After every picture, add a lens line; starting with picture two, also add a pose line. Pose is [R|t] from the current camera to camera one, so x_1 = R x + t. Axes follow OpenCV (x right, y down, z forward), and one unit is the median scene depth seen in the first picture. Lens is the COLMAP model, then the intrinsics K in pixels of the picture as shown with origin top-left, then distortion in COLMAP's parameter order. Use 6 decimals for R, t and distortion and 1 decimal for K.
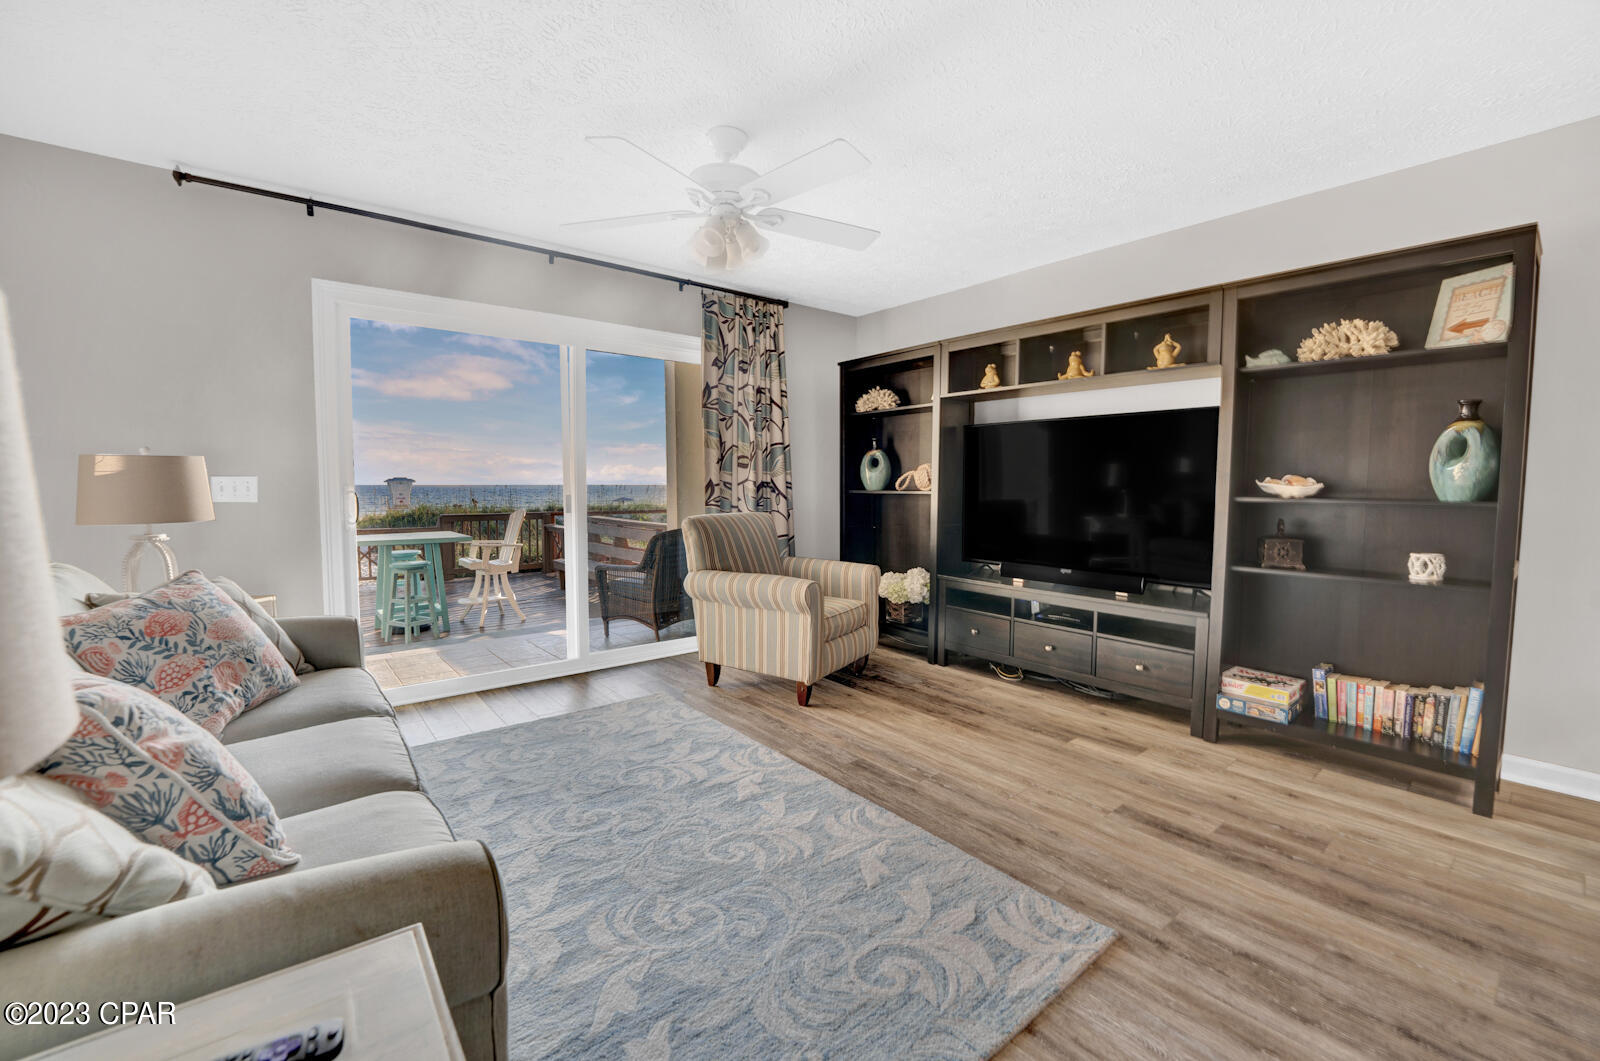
lens RADIAL K [[653.1, 0, 783.4], [0, 653.1, 527.3], [0, 0, 1]] dist [-0.025474, 0.000217]
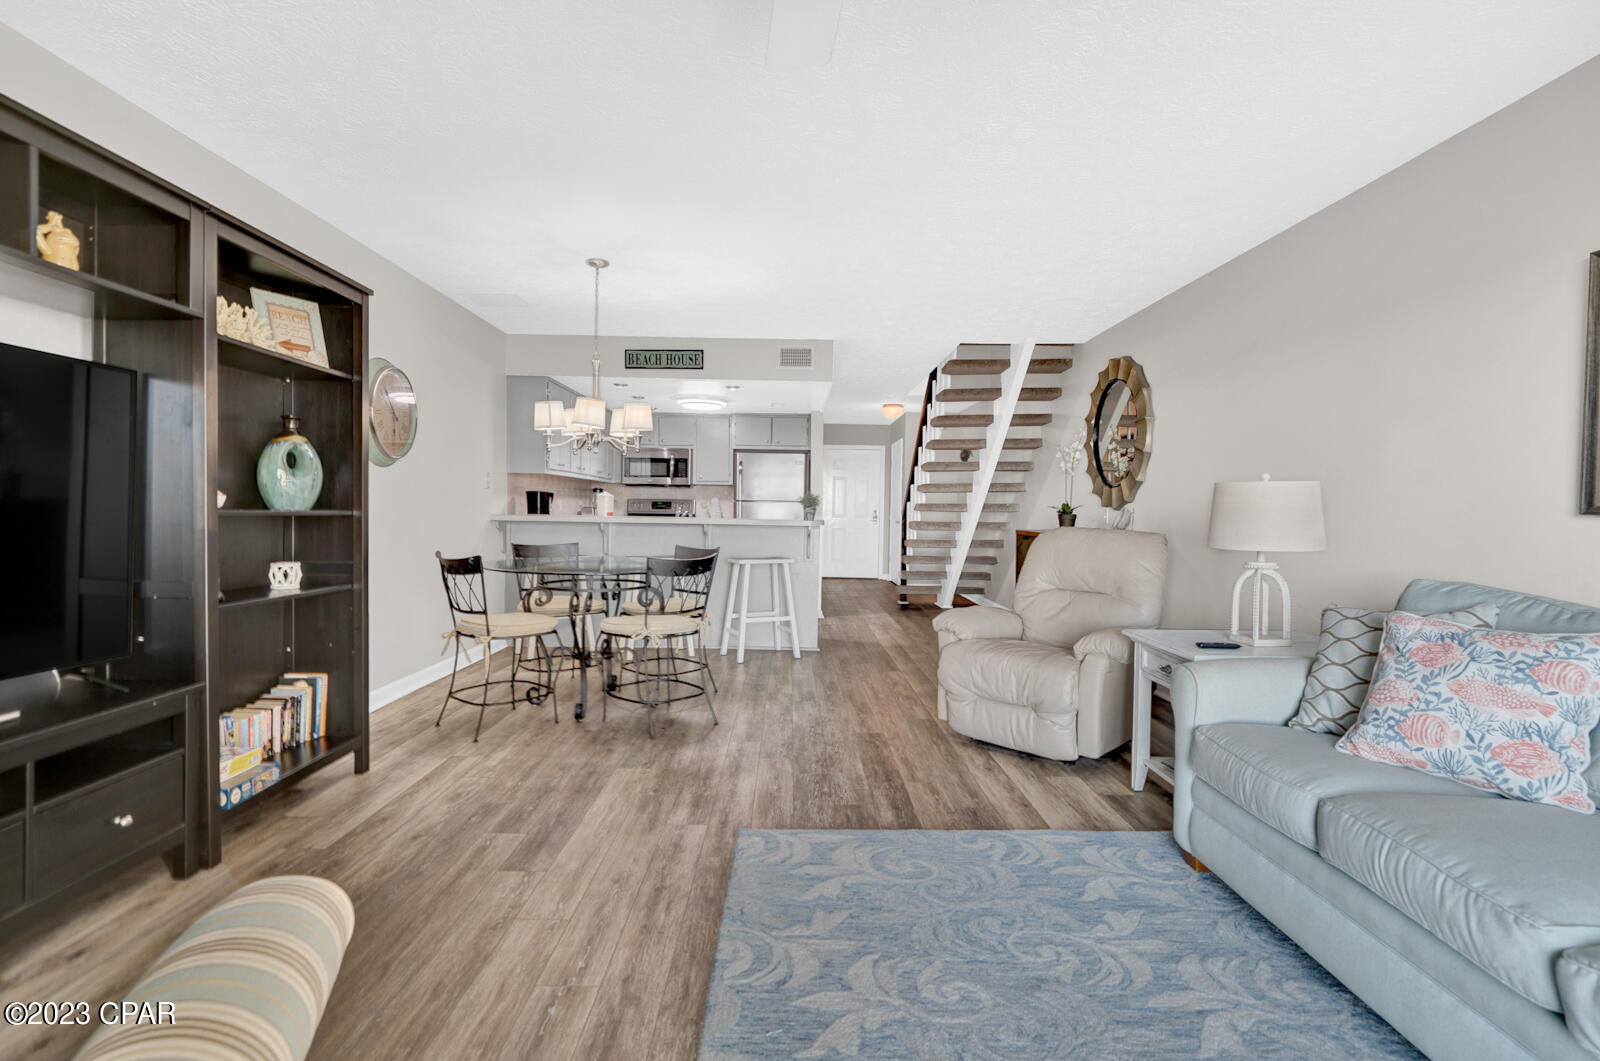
lens RADIAL K [[784.0, 0, 792.5], [0, 784.0, 528.4], [0, 0, 1]] dist [-0.004752, -0.000874]
pose [[-0.790441, -0.030024, 0.611802, -0.322570], [0.022908, 0.996650, 0.078507, -0.077001], [-0.612110, 0.076070, -0.787106, 1.236191]]
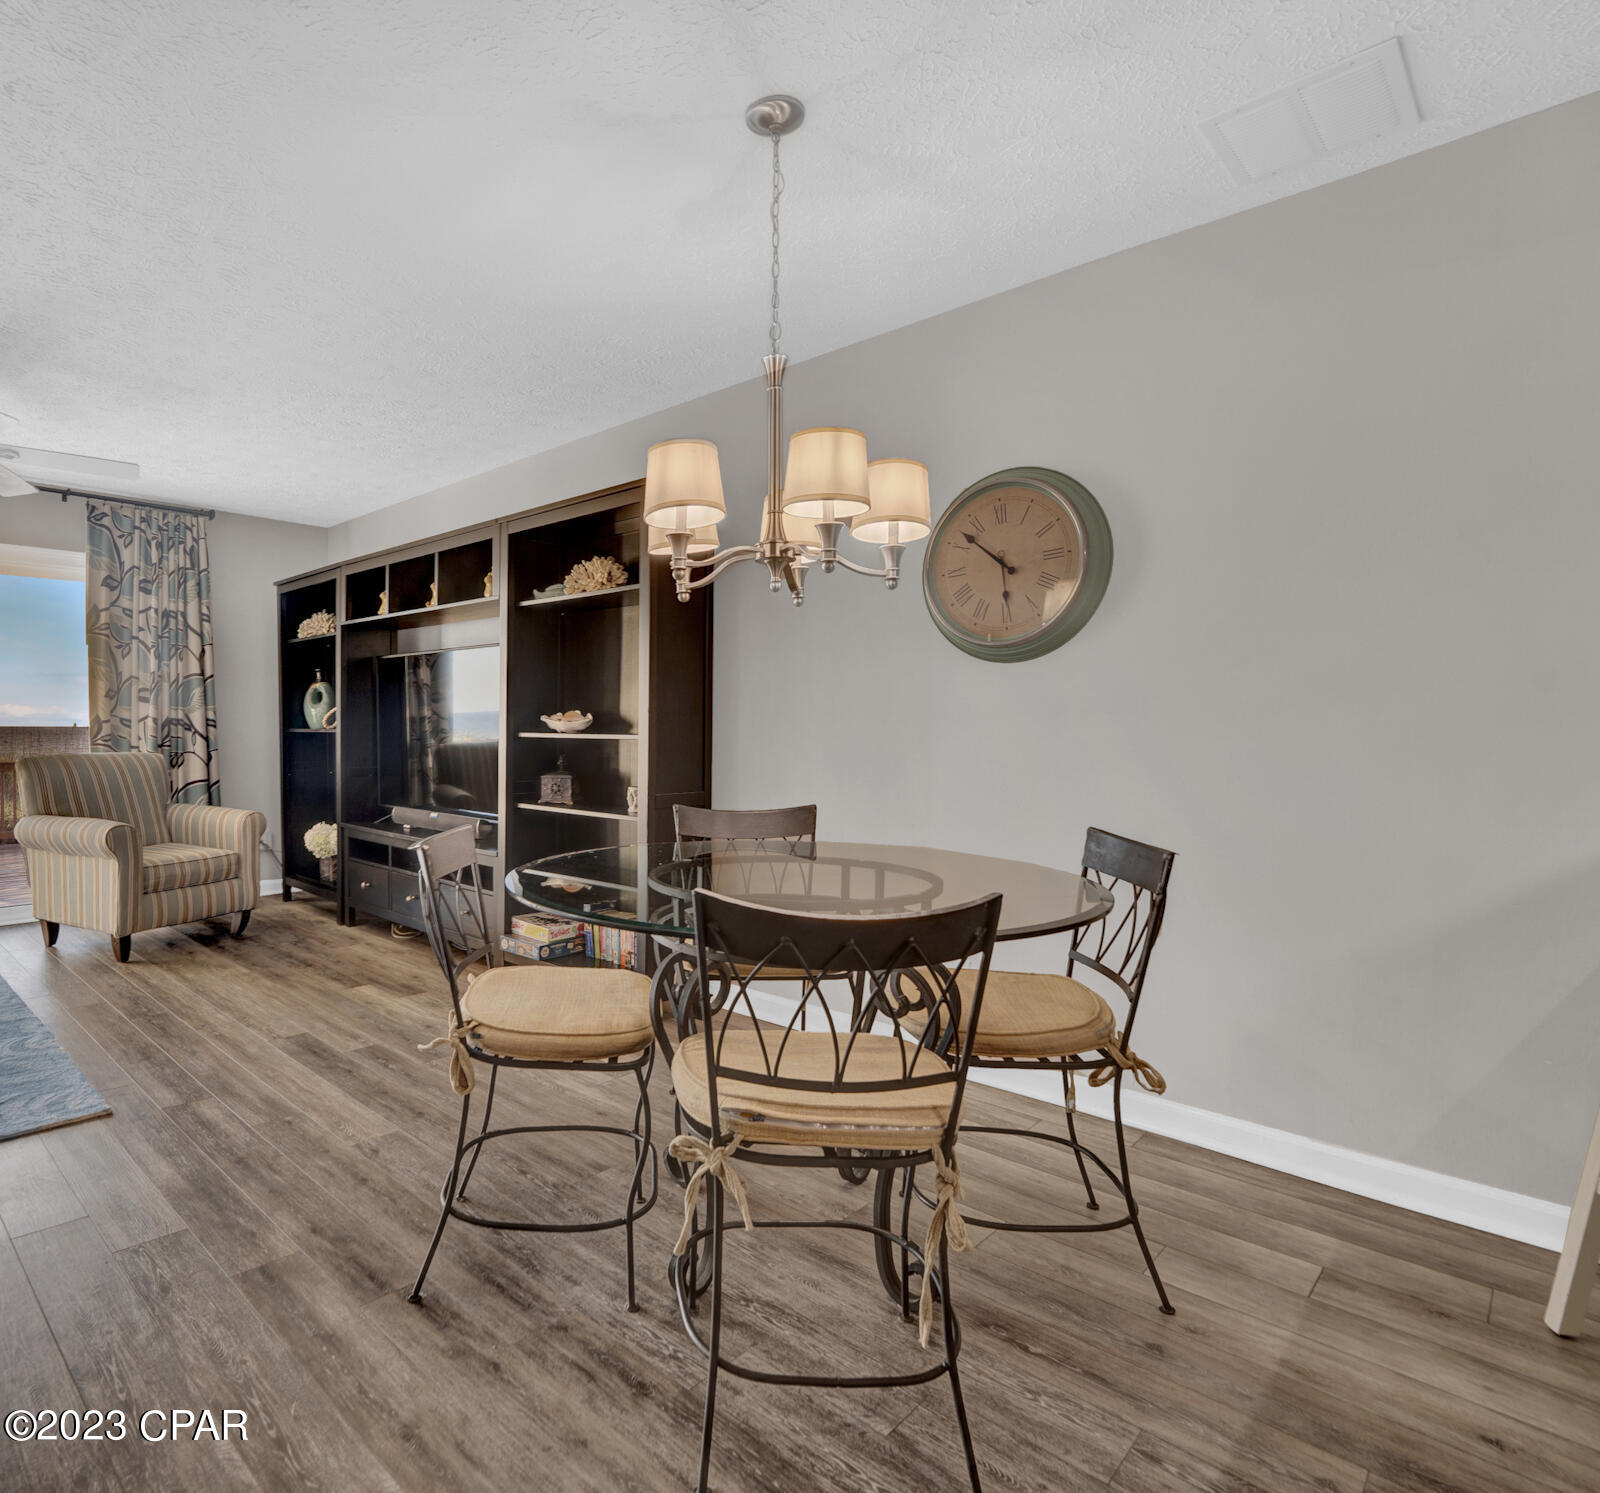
lens RADIAL K [[919.0, 0, 618.4], [0, 919.0, 743.3], [0, 0, 1]] dist [-0.018299, -0.001225]
pose [[0.996909, 0.002088, 0.078535, 0.720984], [0.001810, 0.998771, -0.049538, 0.038225], [-0.078542, 0.049527, 0.995680, -0.394056]]
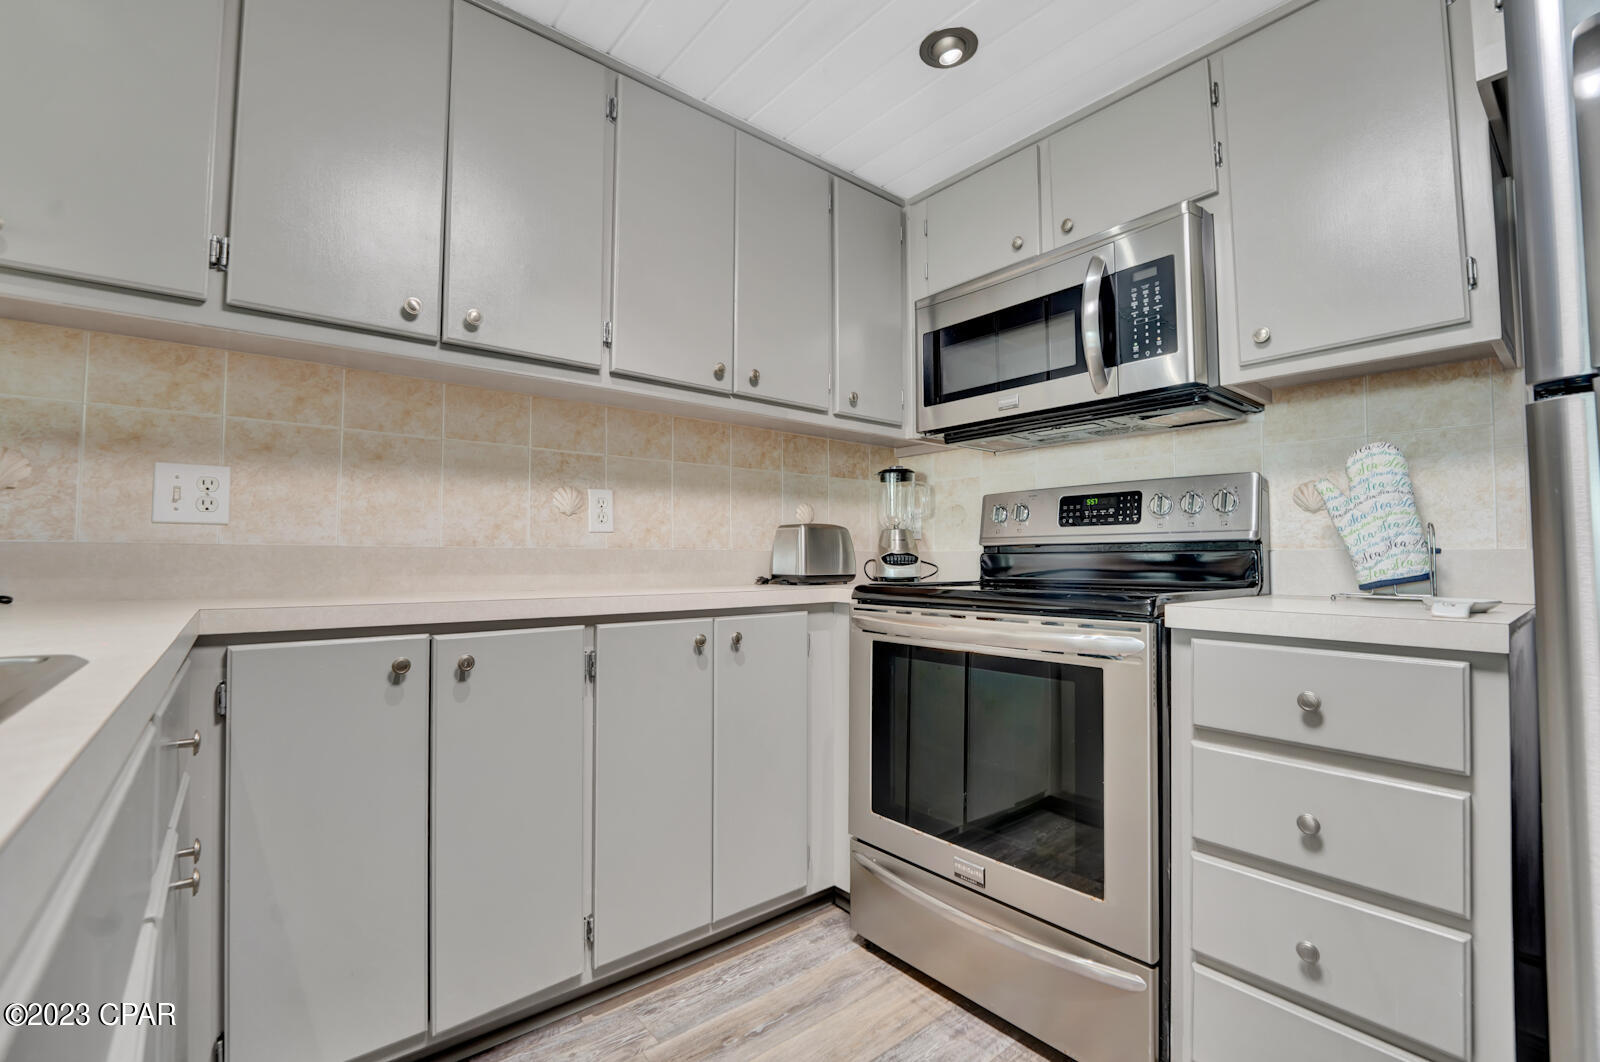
lens RADIAL K [[677.9, 0, 778.3], [0, 677.9, 534.6], [0, 0, 1]] dist [-0.032013, 0.006499]
pose [[0.004711, 0.038882, 0.999233, 1.278835], [0.064784, 0.997133, -0.039105, 0.086809], [-0.997888, 0.064918, 0.002178, -0.520757]]
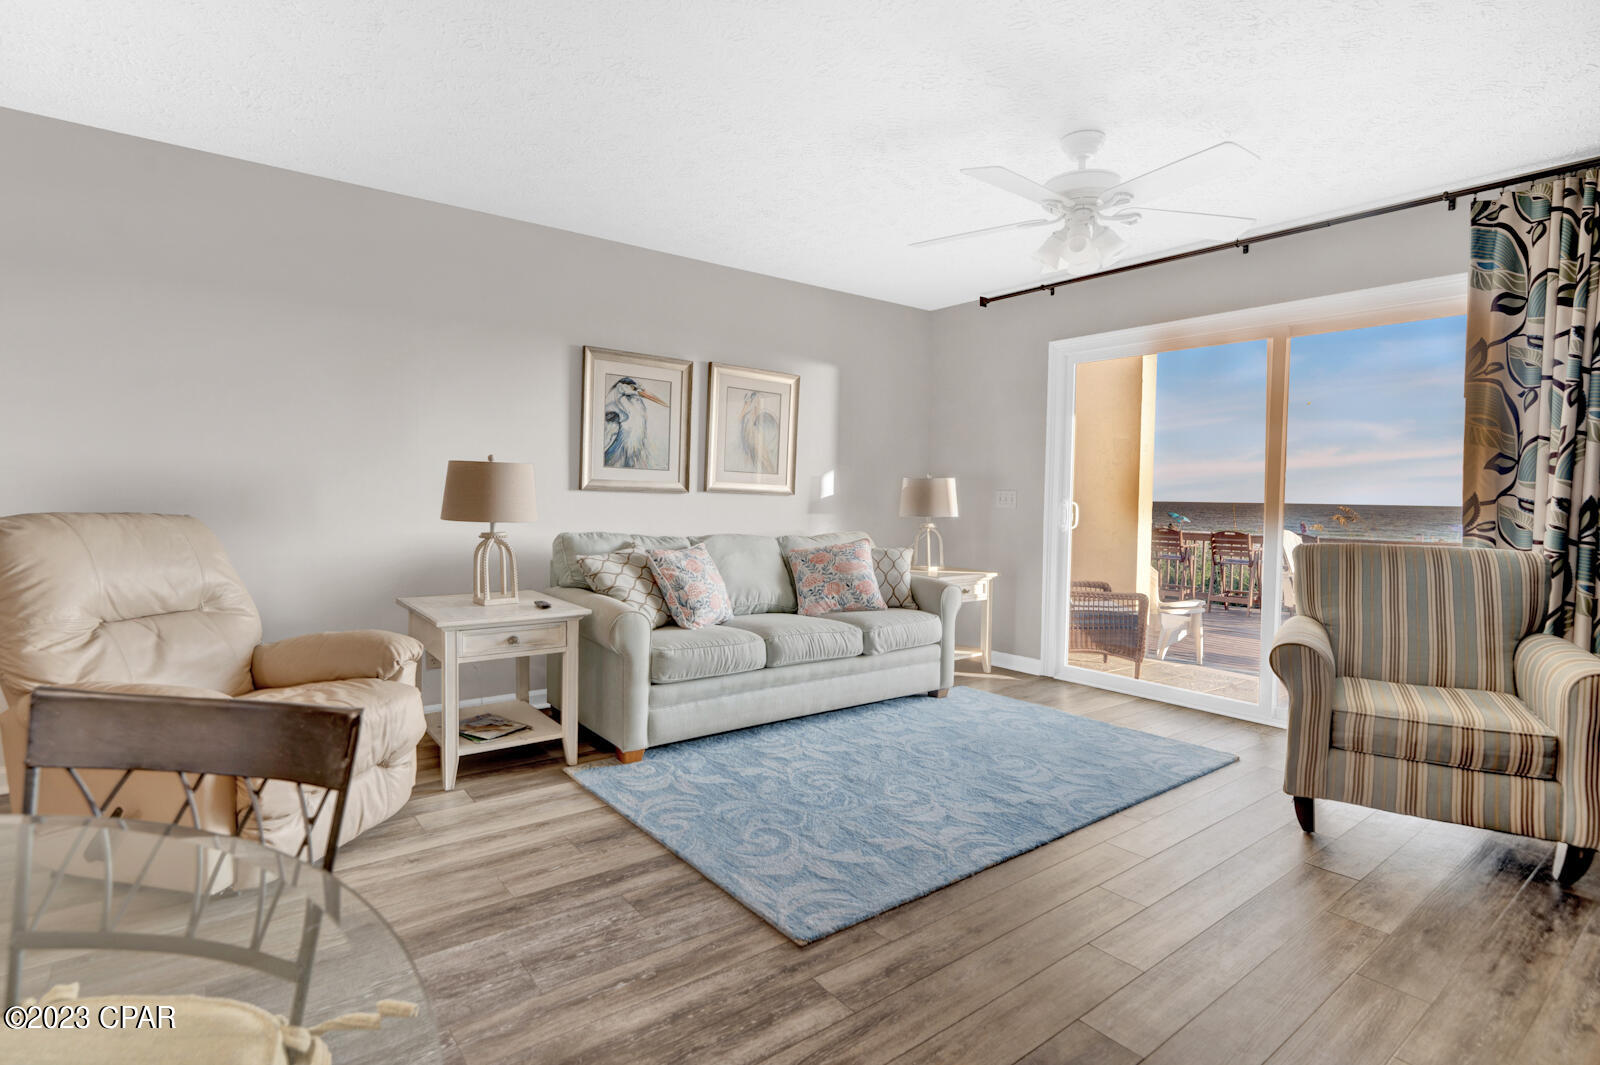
lens RADIAL K [[787.5, 0, 794.5], [0, 787.5, 524.2], [0, 0, 1]] dist [0.000016, -0.000082]
pose [[-0.006687, 0.037276, -0.999283, 0.962014], [-0.080075, 0.996076, 0.037692, -0.031520], [0.996766, 0.080270, -0.003676, 0.529321]]
